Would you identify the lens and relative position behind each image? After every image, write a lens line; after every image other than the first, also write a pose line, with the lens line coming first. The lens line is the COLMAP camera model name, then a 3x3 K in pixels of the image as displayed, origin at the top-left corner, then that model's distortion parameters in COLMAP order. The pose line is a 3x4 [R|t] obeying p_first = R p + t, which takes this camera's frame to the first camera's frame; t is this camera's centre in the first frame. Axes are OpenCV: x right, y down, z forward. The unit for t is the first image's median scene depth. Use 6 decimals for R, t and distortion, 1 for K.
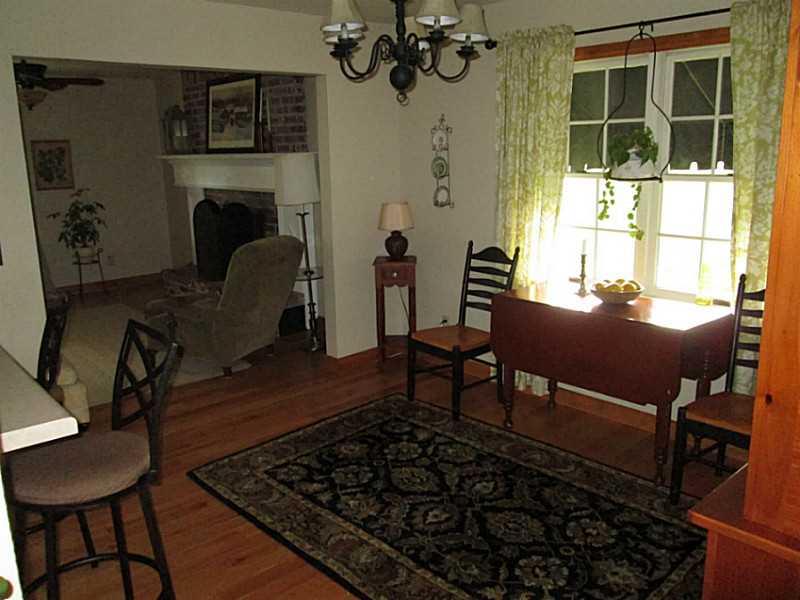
lens RADIAL K [[663.6, 0, 402.0], [0, 663.6, 297.7], [0, 0, 1]] dist [-0.045131, 0.014682]
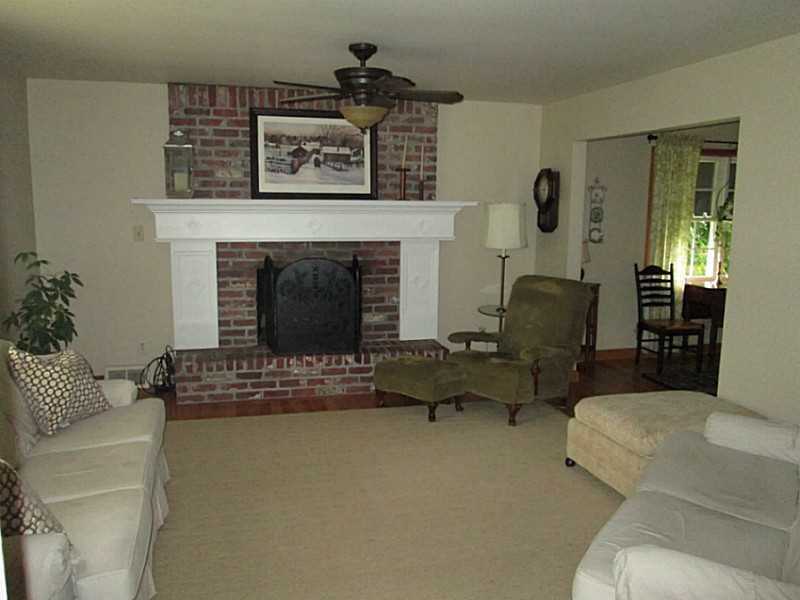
lens RADIAL K [[663.6, 0, 398.2], [0, 663.6, 301.3], [0, 0, 1]] dist [-0.045131, 0.014682]
pose [[0.459394, -0.110719, 0.881305, -1.007531], [0.178263, 0.983506, 0.030637, -0.098689], [-0.870161, 0.143030, 0.471553, 0.537928]]
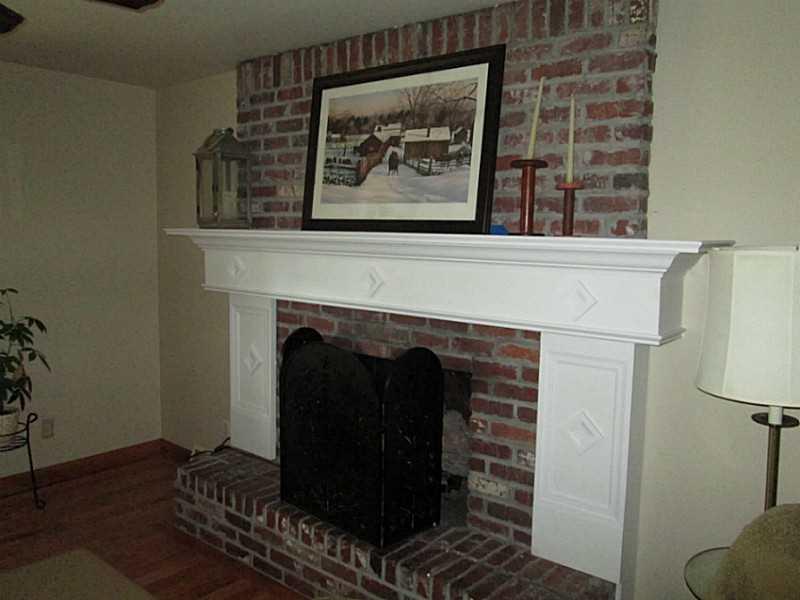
lens RADIAL K [[663.6, 0, 393.6], [0, 663.6, 302.4], [0, 0, 1]] dist [-0.045131, 0.014682]
pose [[0.987832, 0.028837, 0.152827, -0.330167], [-0.010094, 0.992476, -0.122024, -0.119415], [-0.155196, 0.118996, 0.980691, 0.580755]]
